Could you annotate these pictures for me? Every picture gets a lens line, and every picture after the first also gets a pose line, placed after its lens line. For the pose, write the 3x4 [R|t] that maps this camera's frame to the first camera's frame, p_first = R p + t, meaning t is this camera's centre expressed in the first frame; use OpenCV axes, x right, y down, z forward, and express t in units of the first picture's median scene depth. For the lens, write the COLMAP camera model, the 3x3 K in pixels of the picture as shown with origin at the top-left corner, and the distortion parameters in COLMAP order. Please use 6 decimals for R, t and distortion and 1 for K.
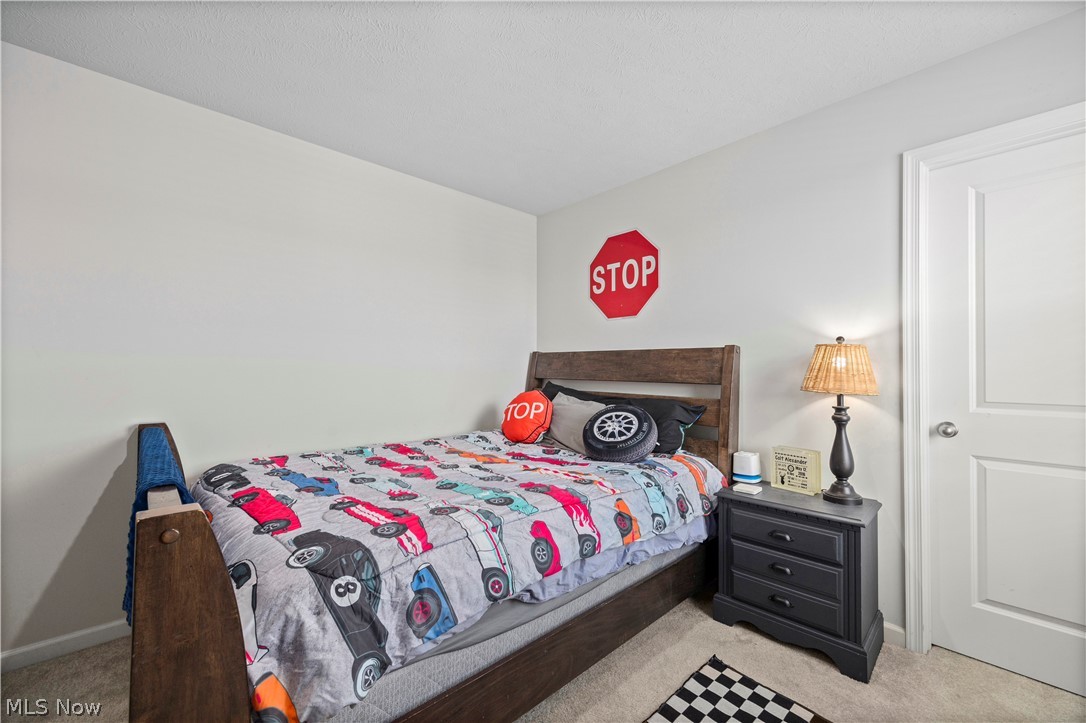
lens RADIAL K [[424.0, 0, 543.0], [0, 424.0, 361.5], [0, 0, 1]] dist [0.000662, -0.000011]
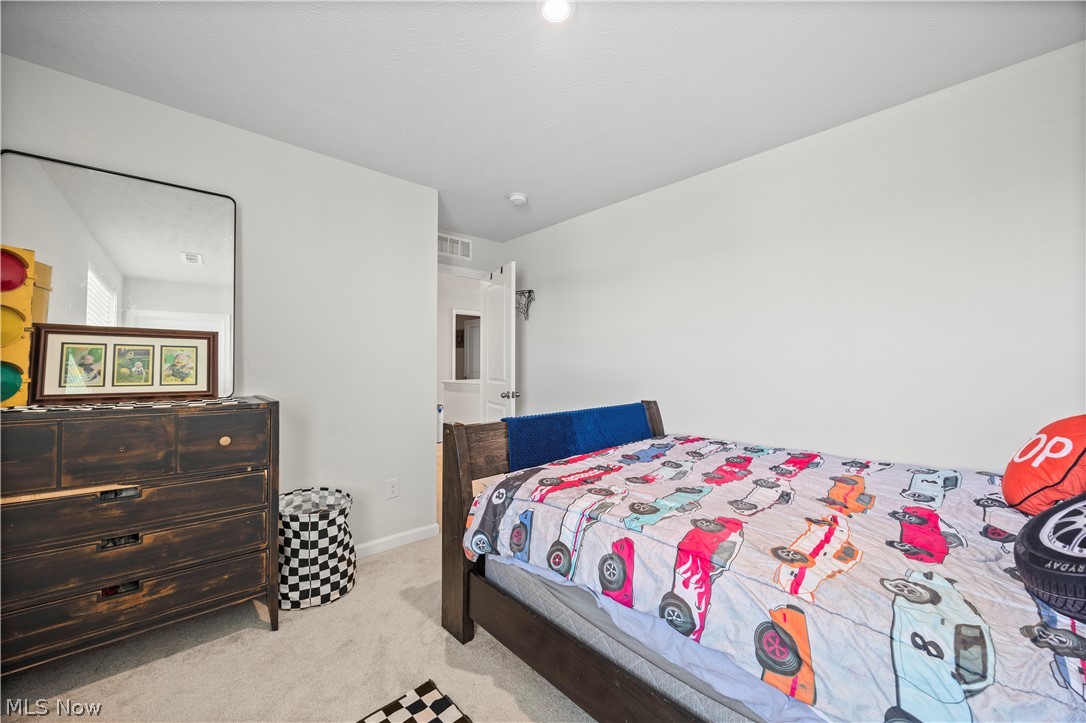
lens RADIAL K [[424.0, 0, 543.0], [0, 424.0, 361.5], [0, 0, 1]] dist [0.000662, -0.000011]
pose [[0.003667, -0.007781, -0.999963, 0.851146], [0.020861, 0.999753, -0.007703, 0.010667], [0.999776, -0.020832, 0.003829, 0.809191]]
